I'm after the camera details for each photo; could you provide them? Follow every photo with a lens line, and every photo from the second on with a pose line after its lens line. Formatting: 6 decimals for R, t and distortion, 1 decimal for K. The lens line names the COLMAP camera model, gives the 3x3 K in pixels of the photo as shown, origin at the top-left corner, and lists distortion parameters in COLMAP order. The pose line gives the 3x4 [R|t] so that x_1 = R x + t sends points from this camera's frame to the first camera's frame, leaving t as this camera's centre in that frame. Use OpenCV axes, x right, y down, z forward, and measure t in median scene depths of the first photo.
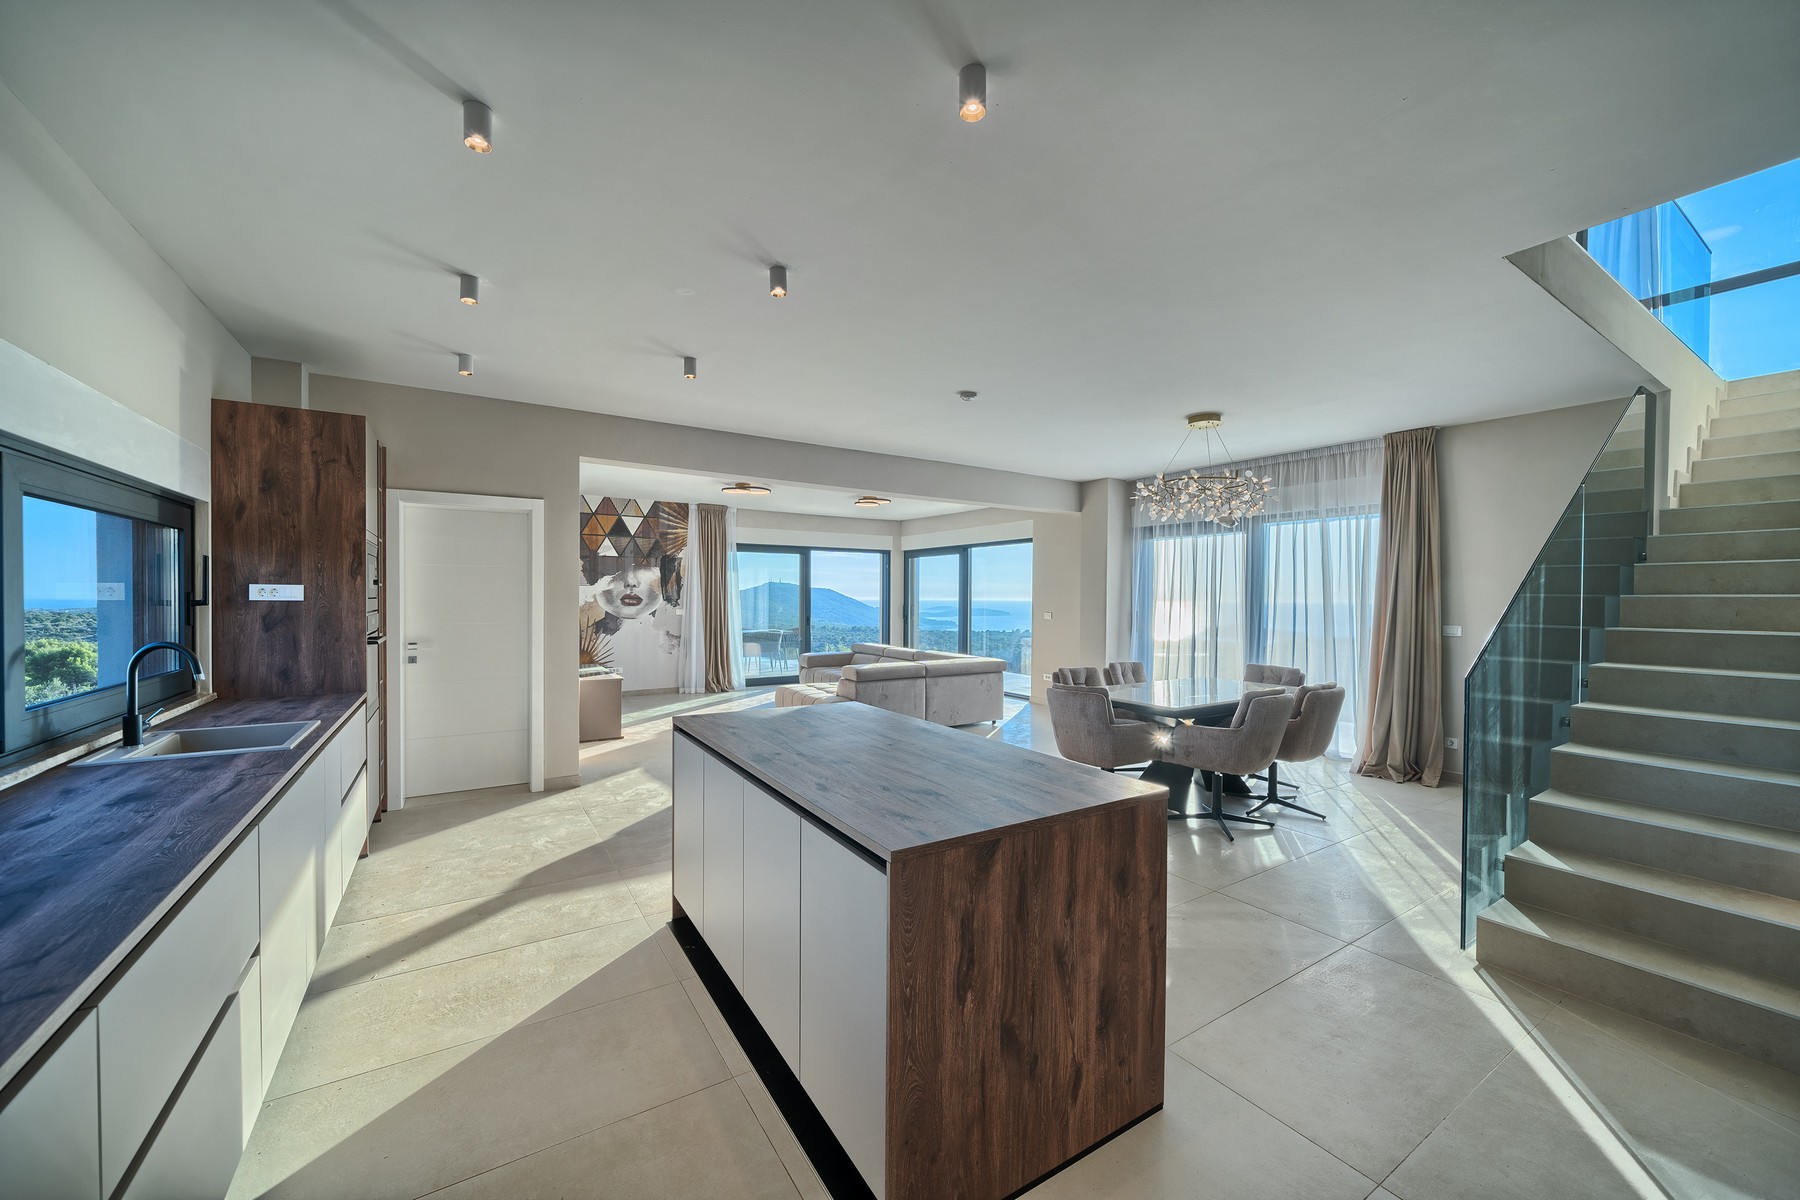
lens RADIAL K [[664.7, 0, 900.0], [0, 664.7, 600.0], [0, 0, 1]] dist [0.000037, 0.000026]
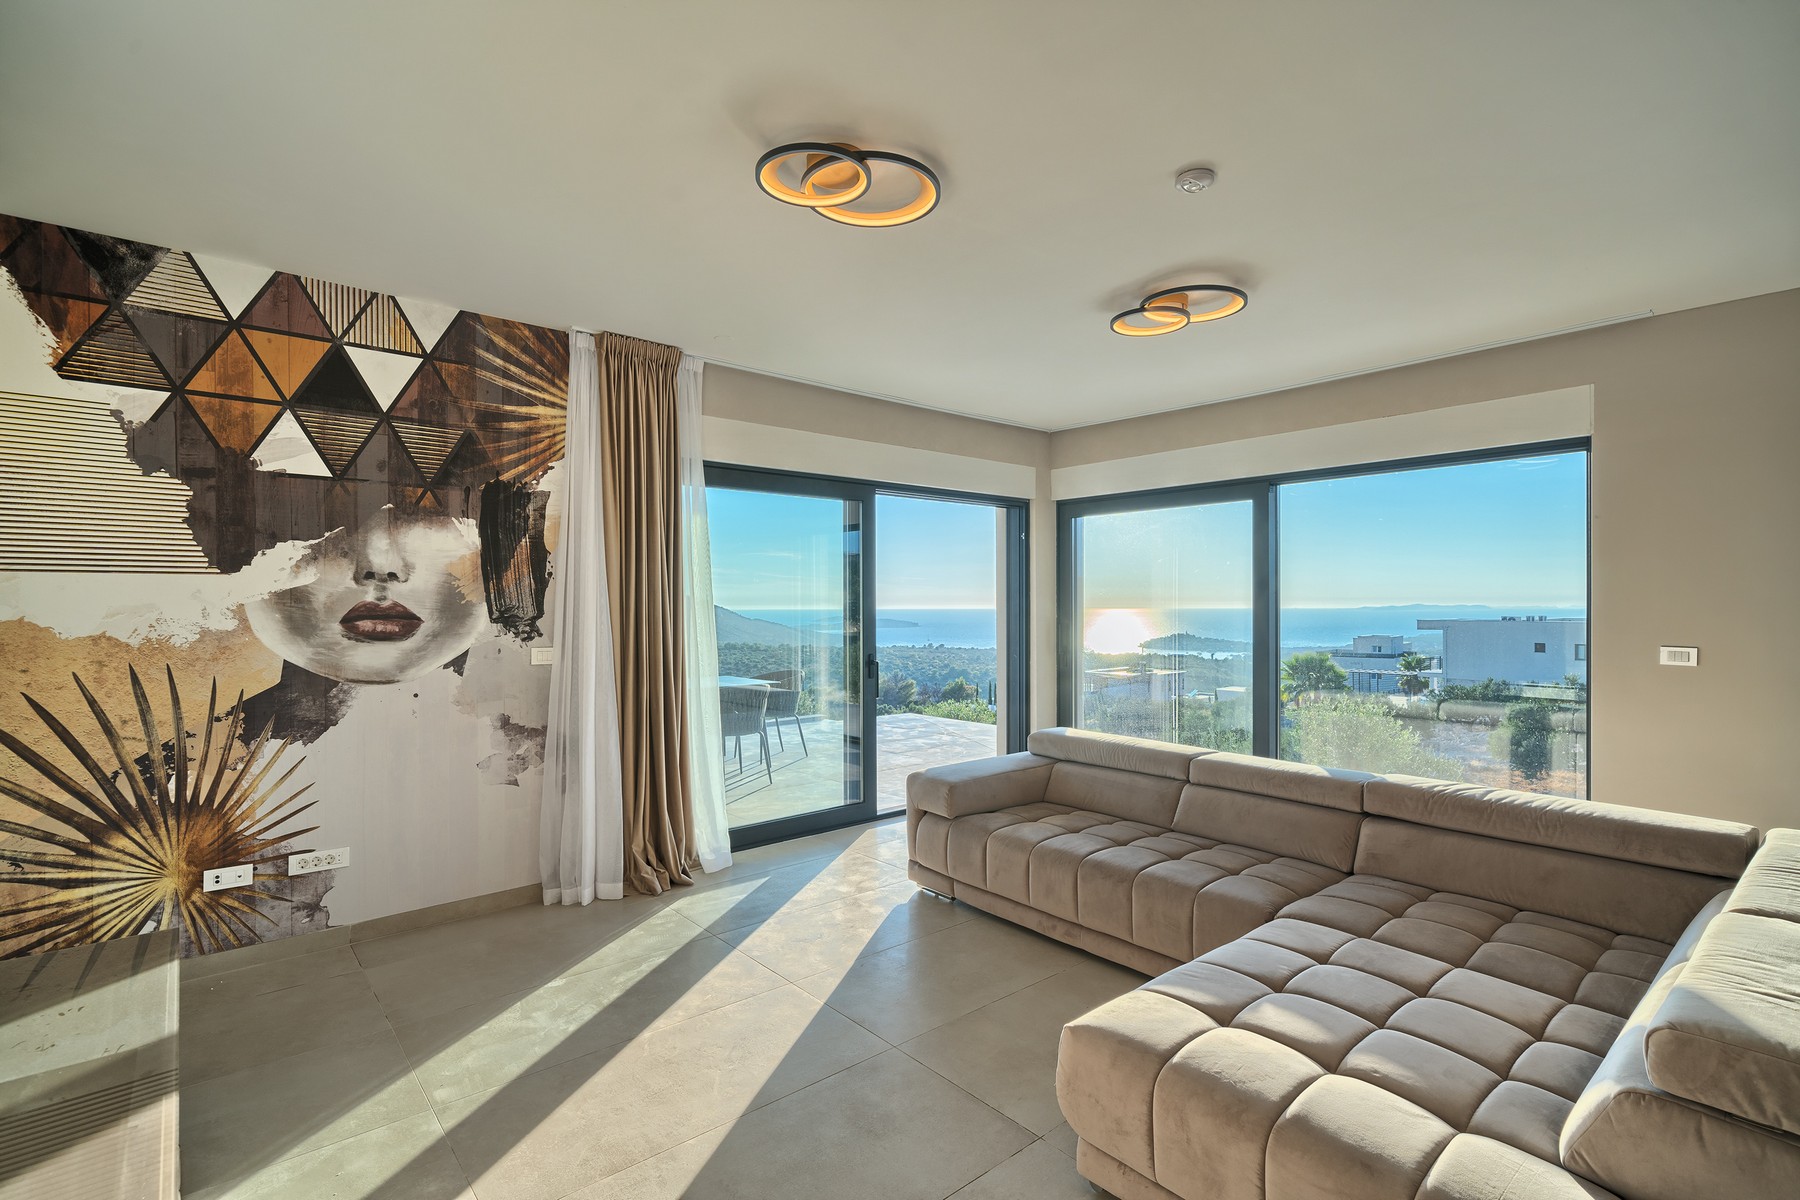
lens RADIAL K [[817.9, 0, 900.0], [0, 817.9, 600.0], [0, 0, 1]] dist [0.000344, 0.000061]
pose [[0.989561, -0.007628, 0.143914, -0.217781], [0.009086, 0.999914, -0.009479, -0.004448], [-0.143829, 0.010688, 0.989545, 0.582162]]
